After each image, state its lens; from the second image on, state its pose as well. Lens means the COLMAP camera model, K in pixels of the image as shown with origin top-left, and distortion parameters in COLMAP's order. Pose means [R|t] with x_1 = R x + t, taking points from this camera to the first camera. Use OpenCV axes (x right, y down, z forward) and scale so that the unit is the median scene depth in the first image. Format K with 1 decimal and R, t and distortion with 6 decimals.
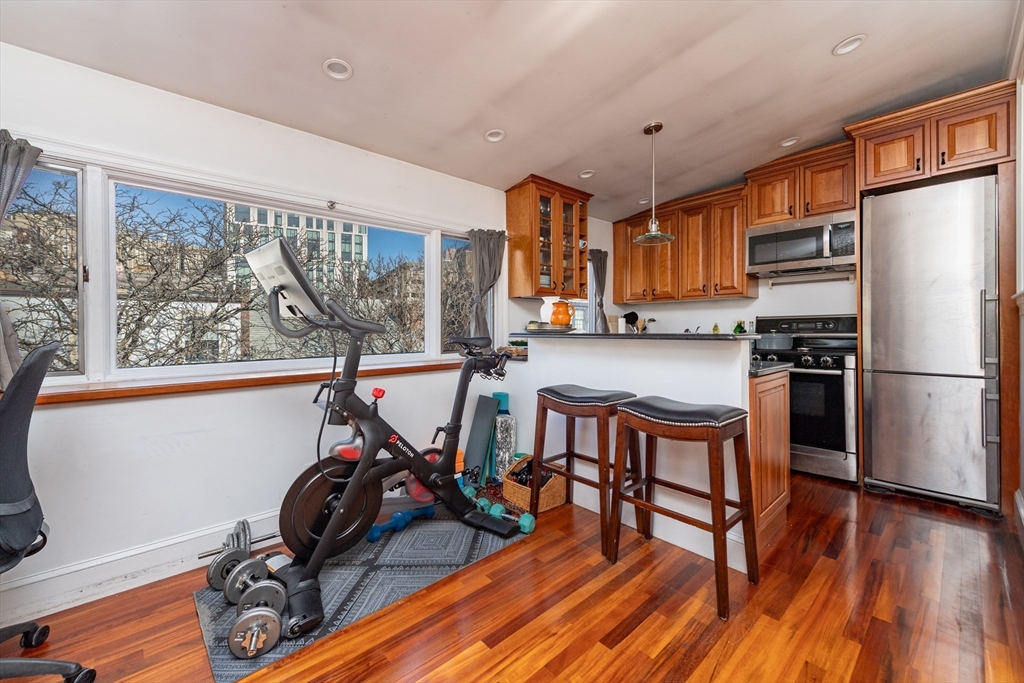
lens RADIAL K [[413.5, 0, 507.4], [0, 413.5, 331.3], [0, 0, 1]] dist [0.010061, -0.002456]
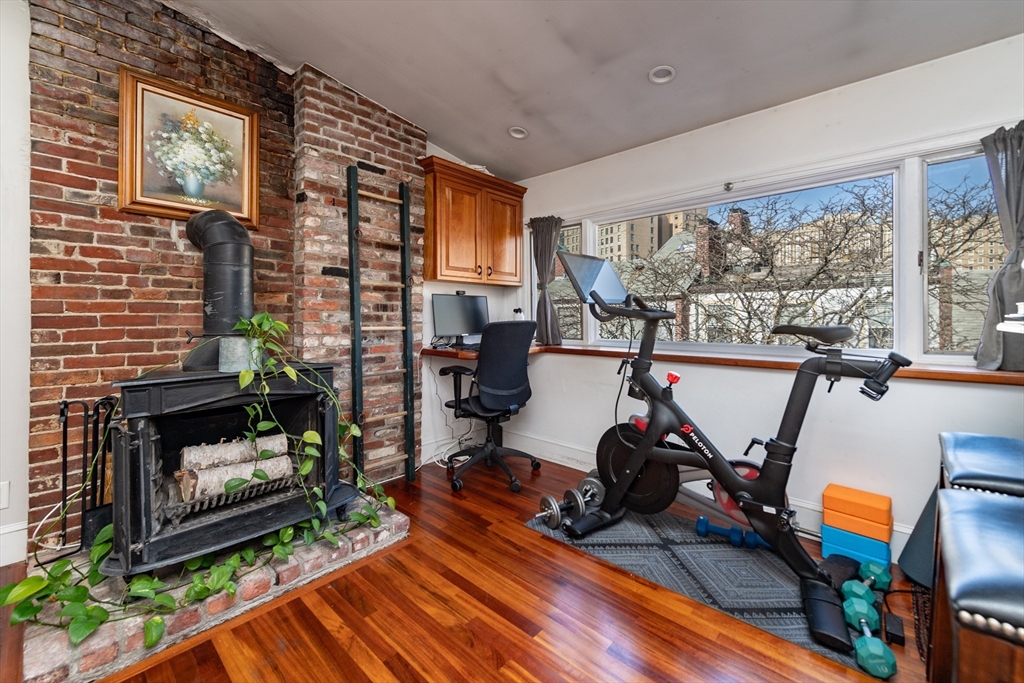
lens RADIAL K [[413.5, 0, 513.3], [0, 413.5, 317.1], [0, 0, 1]] dist [0.010061, -0.002456]
pose [[0.100716, 0.008412, -0.994880, 0.639499], [-0.001793, 0.999964, 0.008273, -0.006080], [0.994914, 0.000951, 0.100728, 0.509636]]
